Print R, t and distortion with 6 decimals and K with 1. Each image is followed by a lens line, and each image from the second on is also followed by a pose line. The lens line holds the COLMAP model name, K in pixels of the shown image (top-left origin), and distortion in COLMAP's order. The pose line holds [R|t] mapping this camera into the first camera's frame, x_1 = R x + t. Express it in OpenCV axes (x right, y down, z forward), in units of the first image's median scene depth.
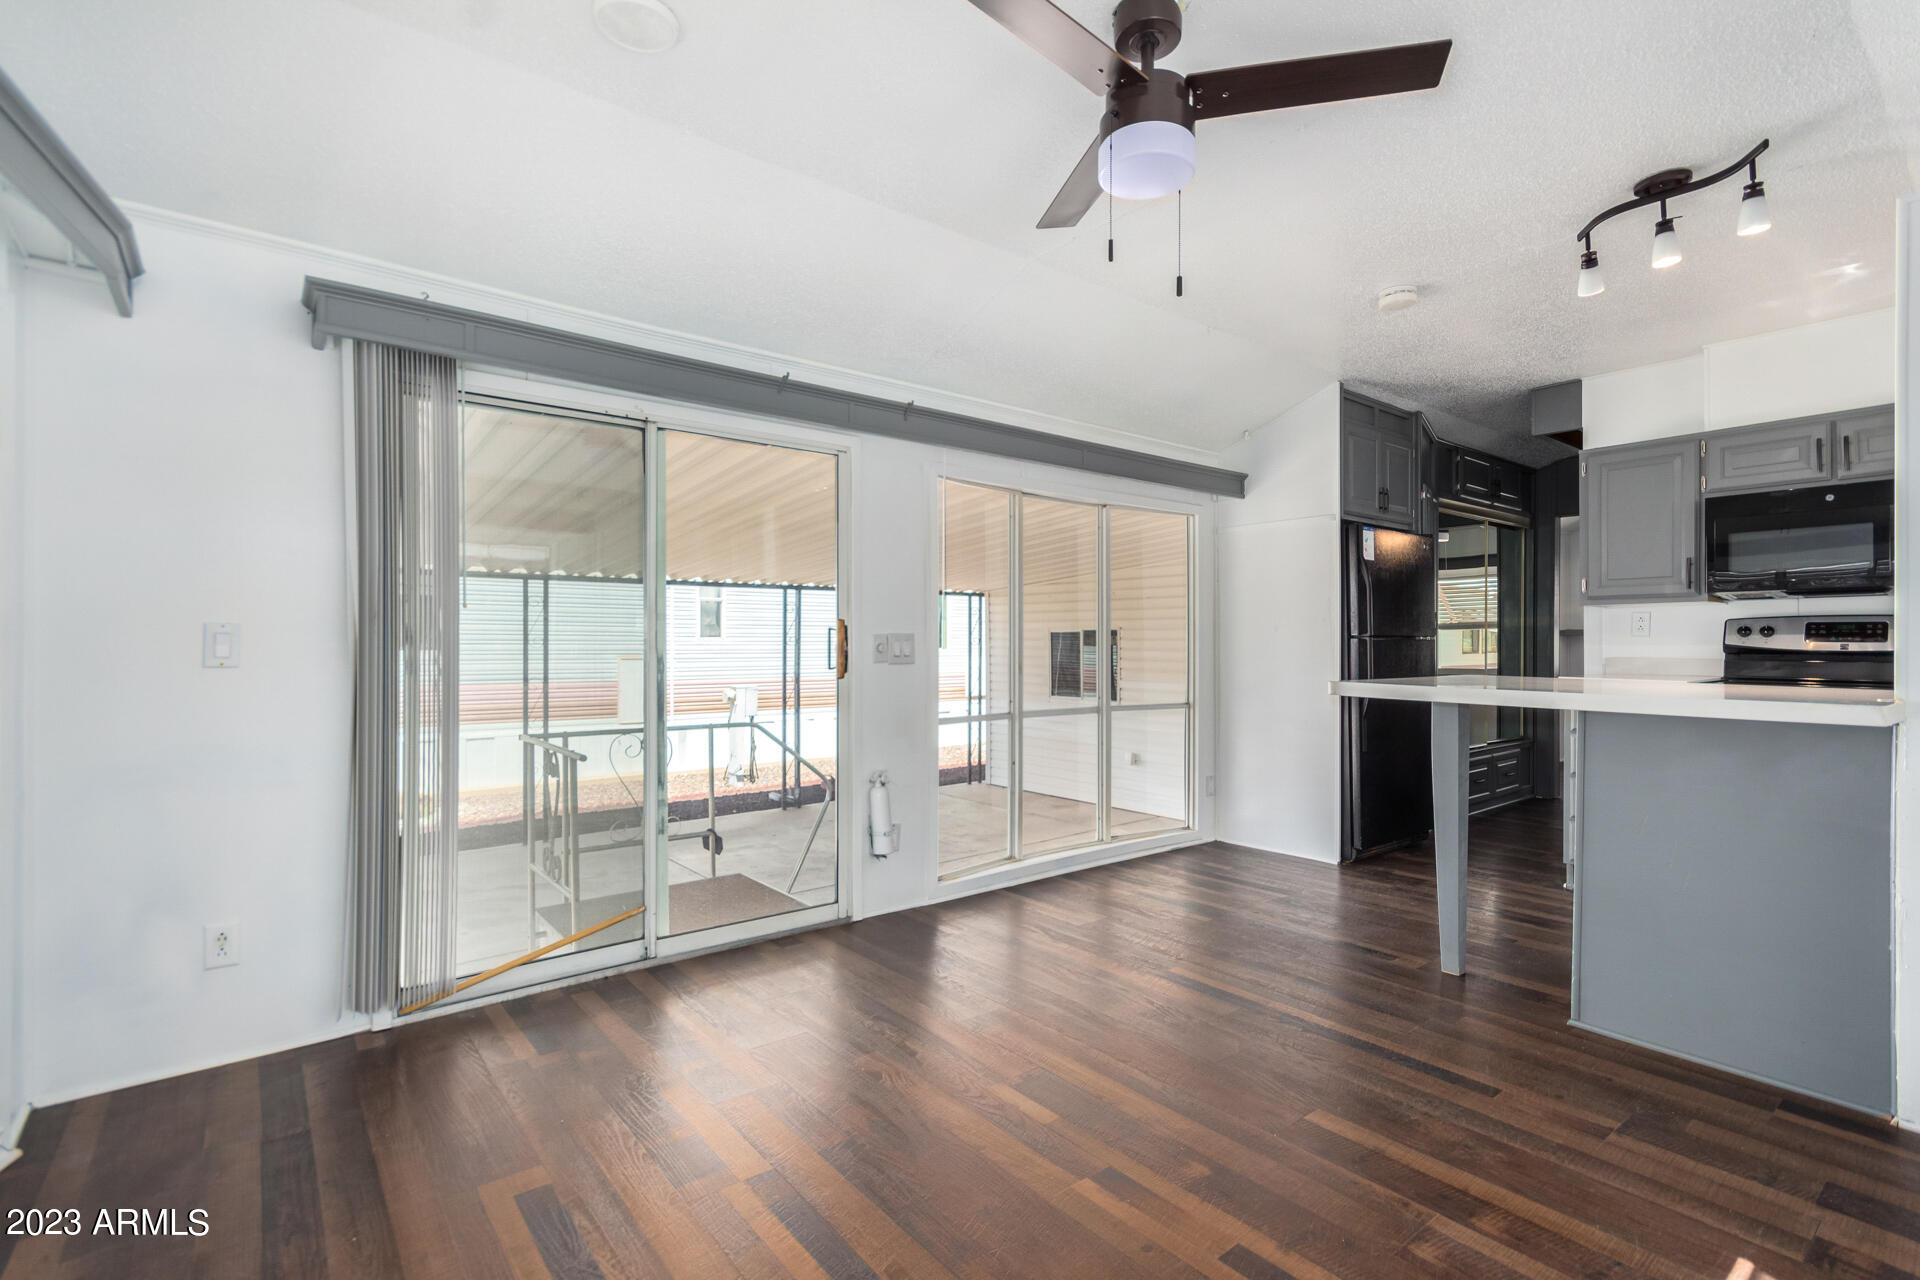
lens RADIAL K [[890.0, 0, 970.2], [0, 890.0, 643.6], [0, 0, 1]] dist [0.002377, 0.000302]
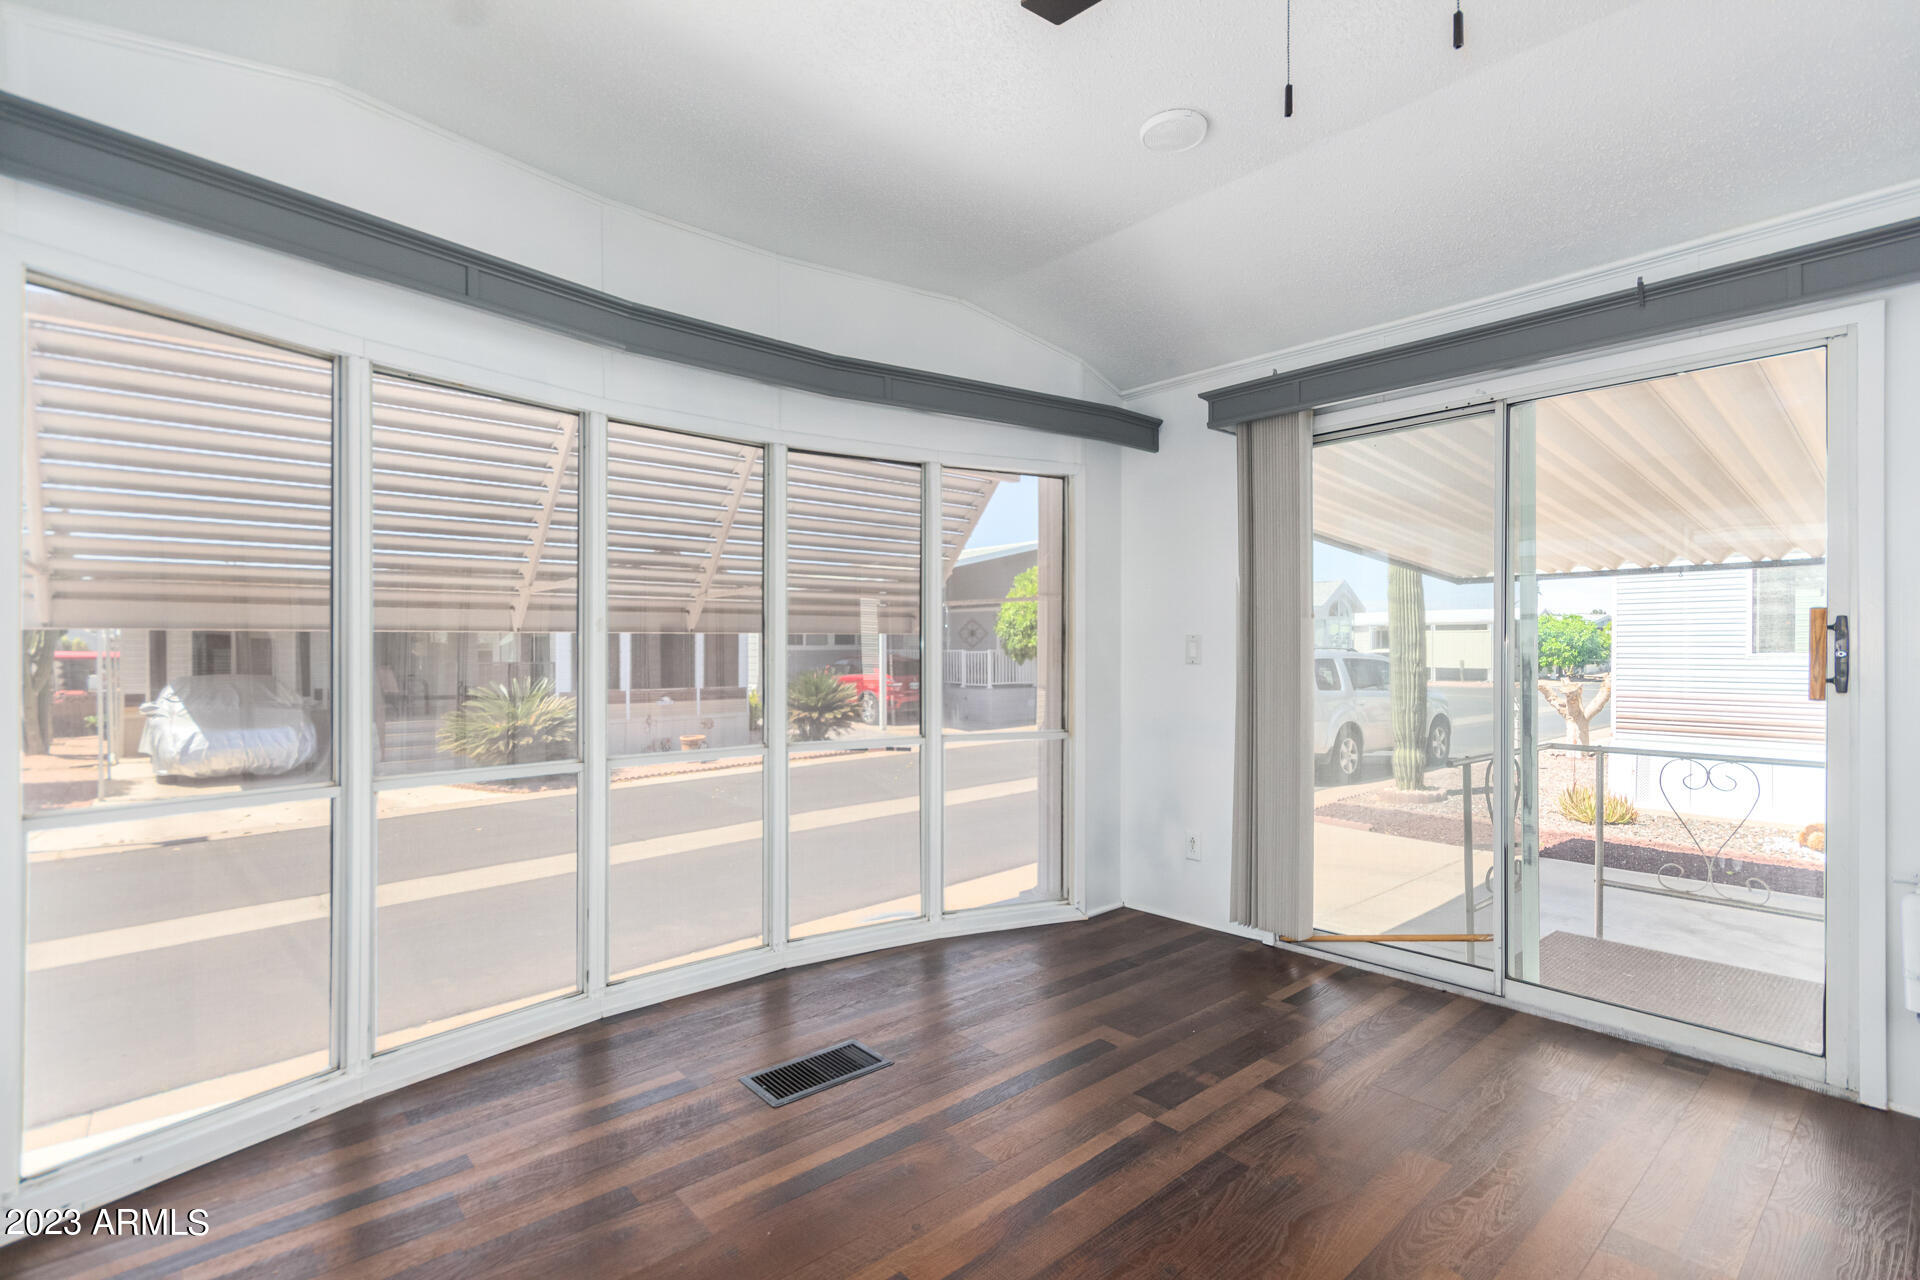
lens RADIAL K [[890.0, 0, 965.5], [0, 890.0, 653.8], [0, 0, 1]] dist [0.002377, 0.000302]
pose [[0.046438, 0.002755, -0.998917, 0.447581], [0.002137, 0.999994, 0.002858, 0.002409], [0.998919, -0.002268, 0.046432, 0.362002]]
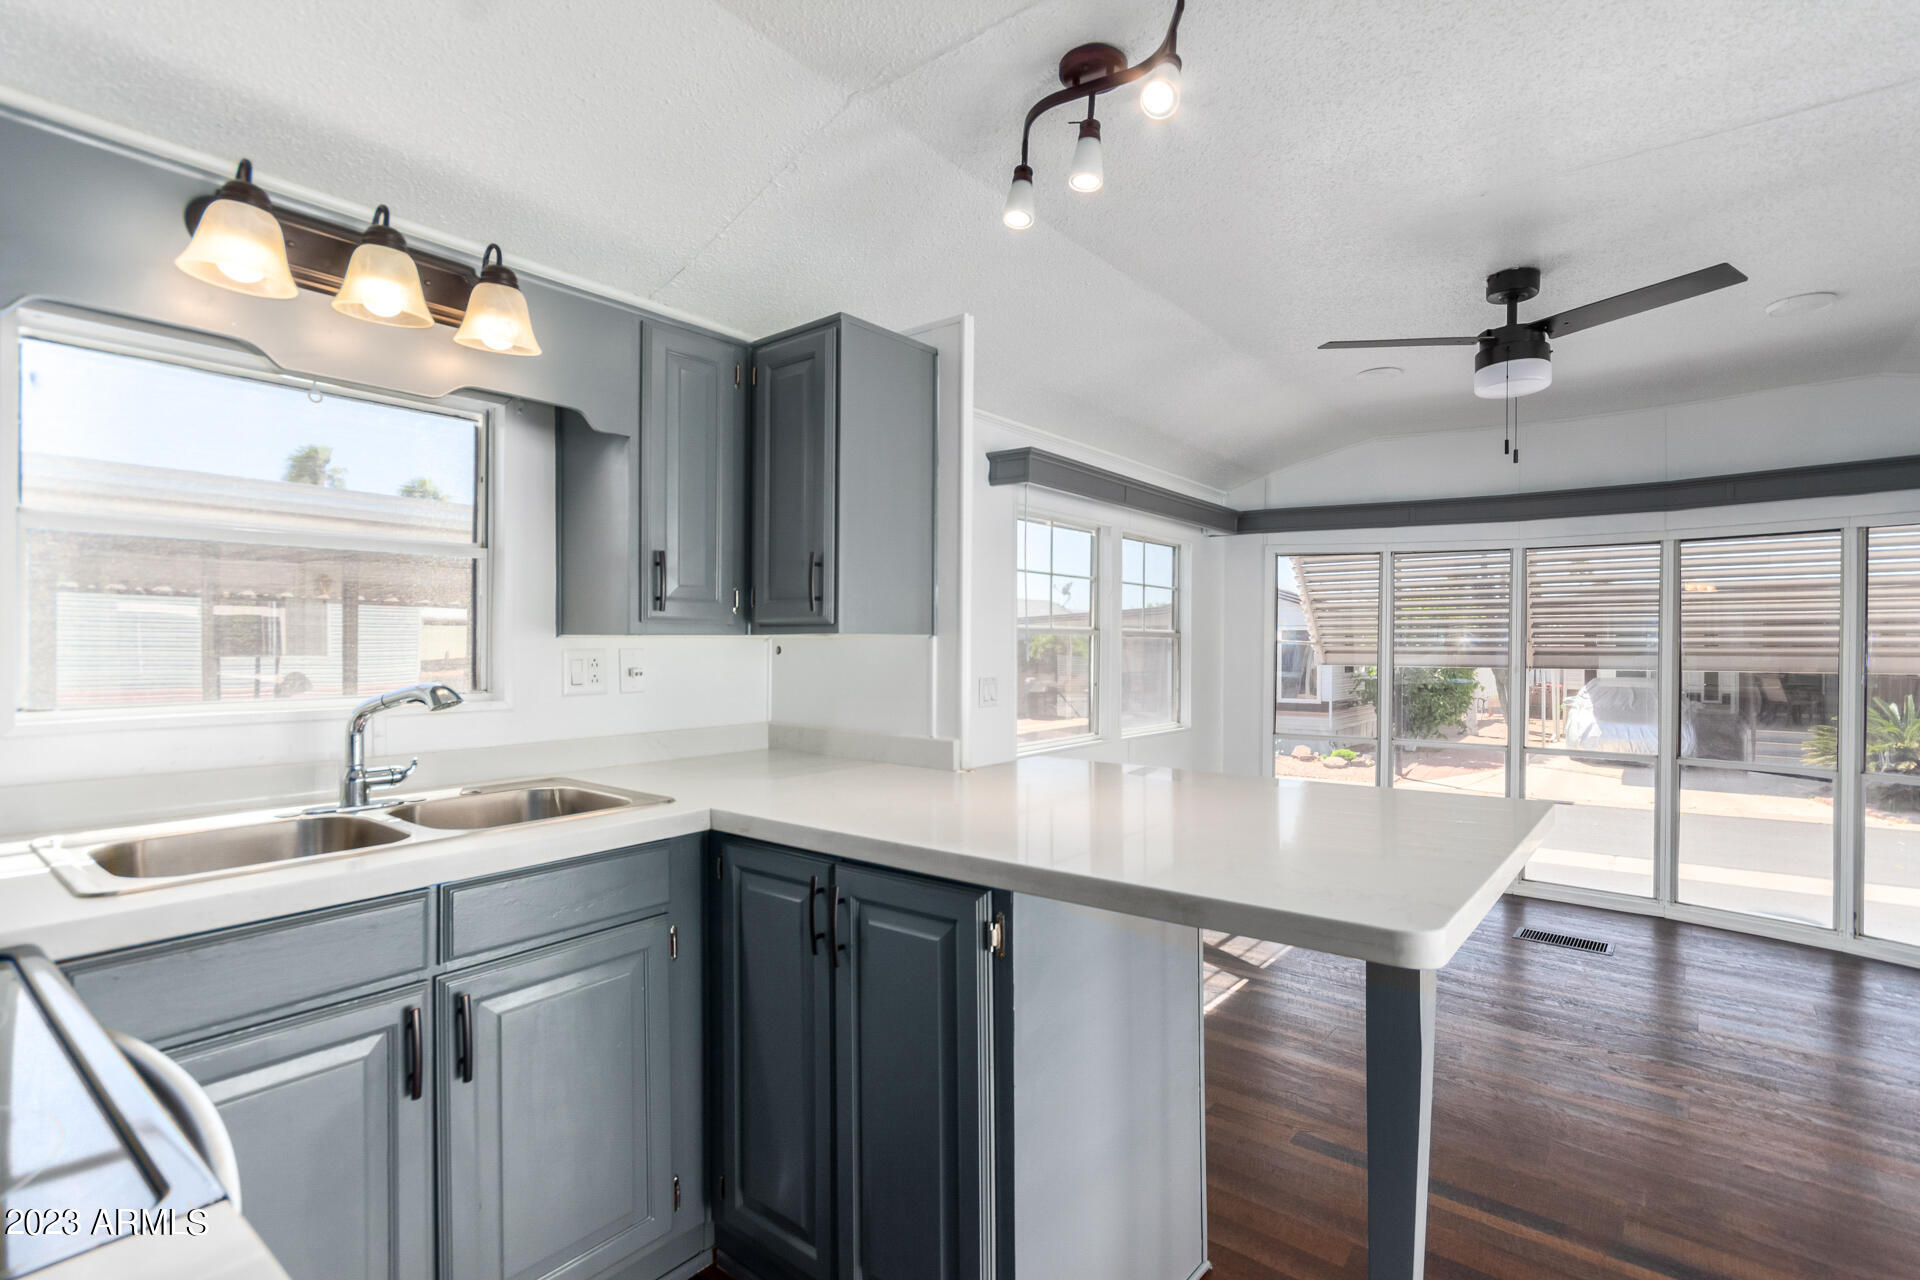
lens RADIAL K [[890.0, 0, 968.2], [0, 890.0, 639.2], [0, 0, 1]] dist [0.002377, 0.000302]
pose [[-0.976632, -0.005772, -0.214840, 0.739276], [-0.004189, 0.999961, -0.007827, -0.050458], [0.214877, -0.006744, -0.976618, 1.208610]]
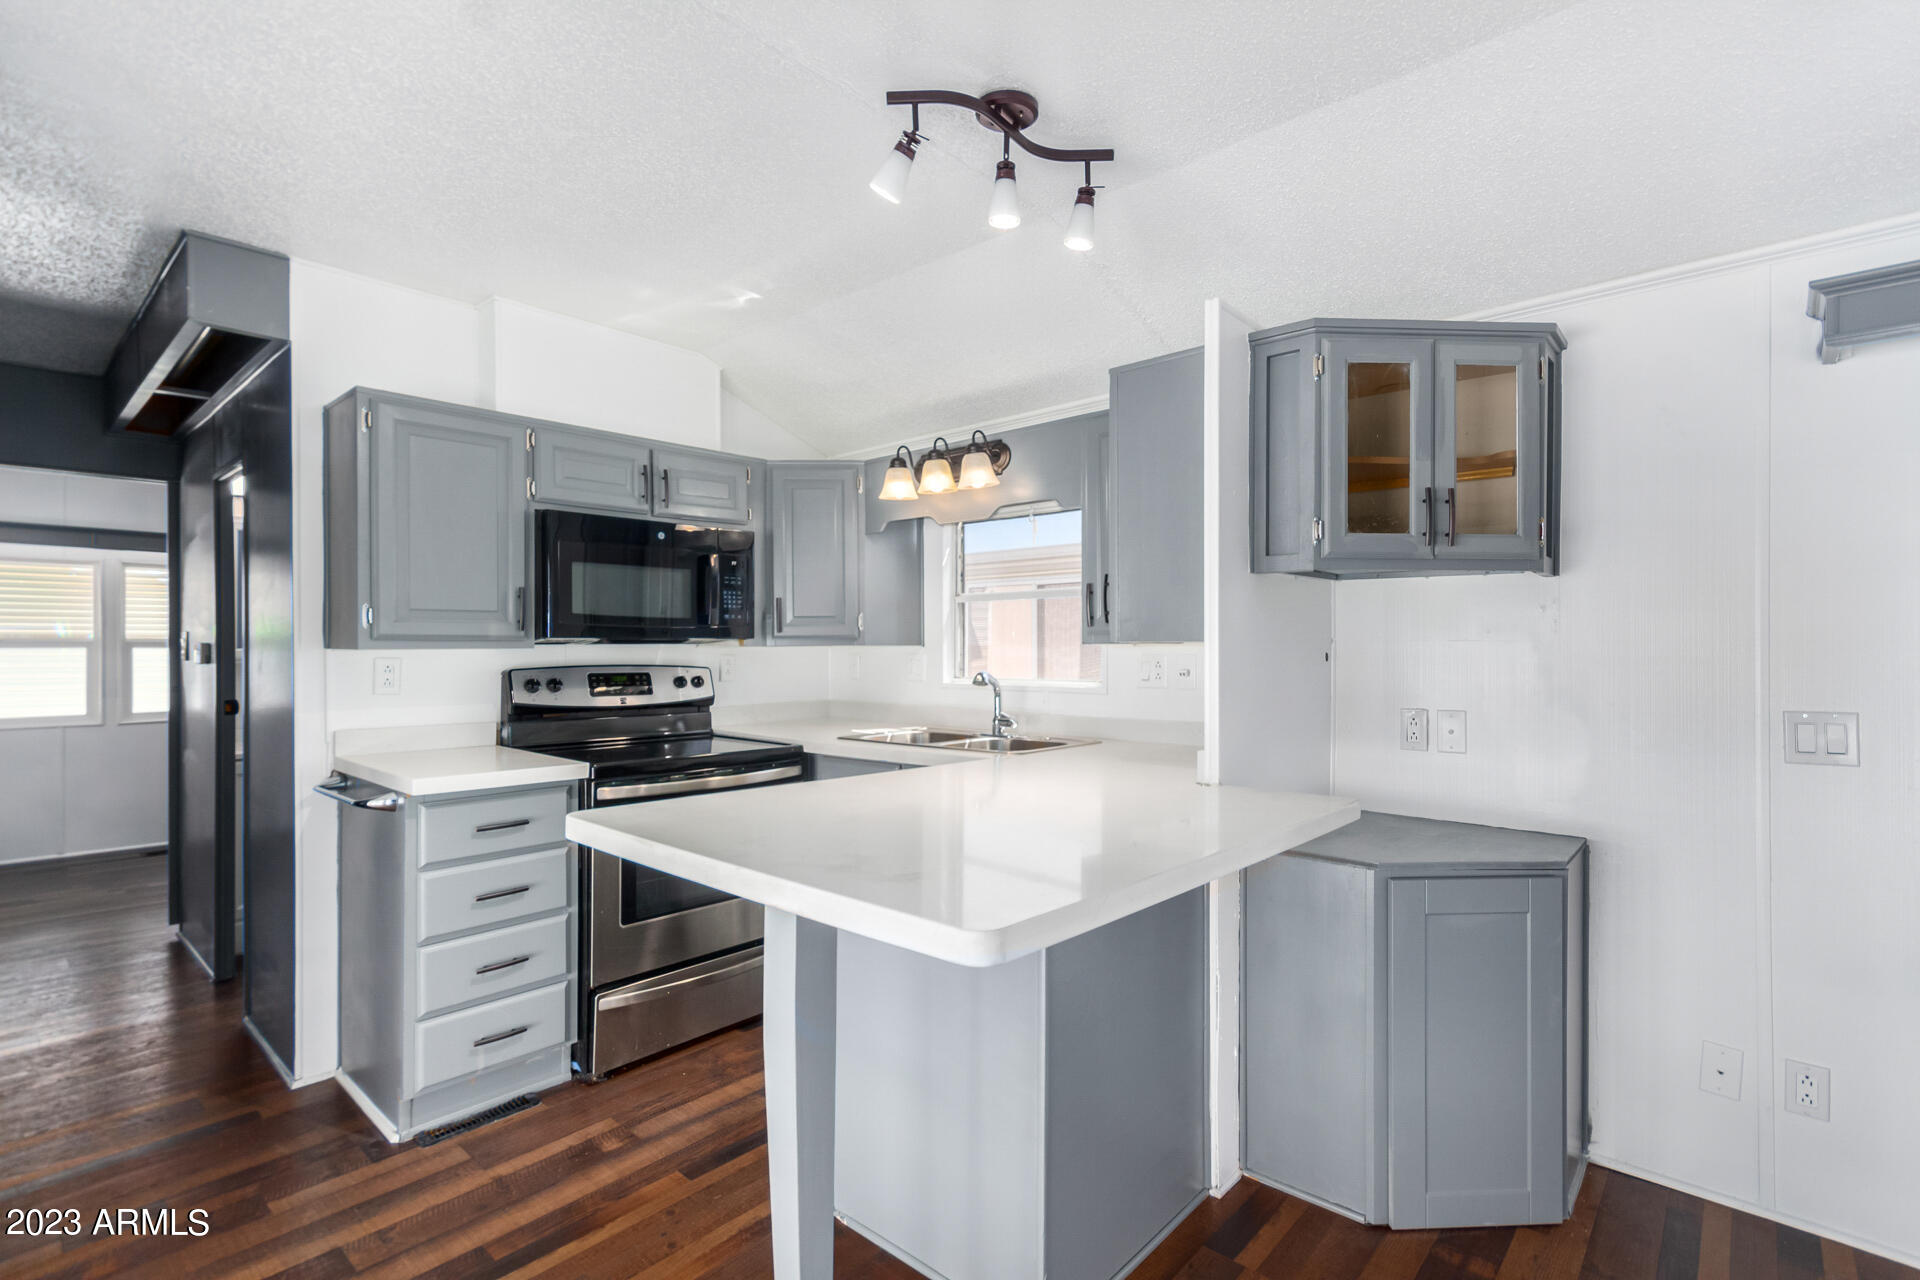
lens RADIAL K [[890.0, 0, 970.4], [0, 890.0, 645.9], [0, 0, 1]] dist [0.002377, 0.000302]
pose [[-0.171027, -0.001979, 0.985264, 0.042778], [-0.002443, 0.999996, 0.001584, -0.056510], [-0.985263, -0.002136, -0.171031, 0.848116]]
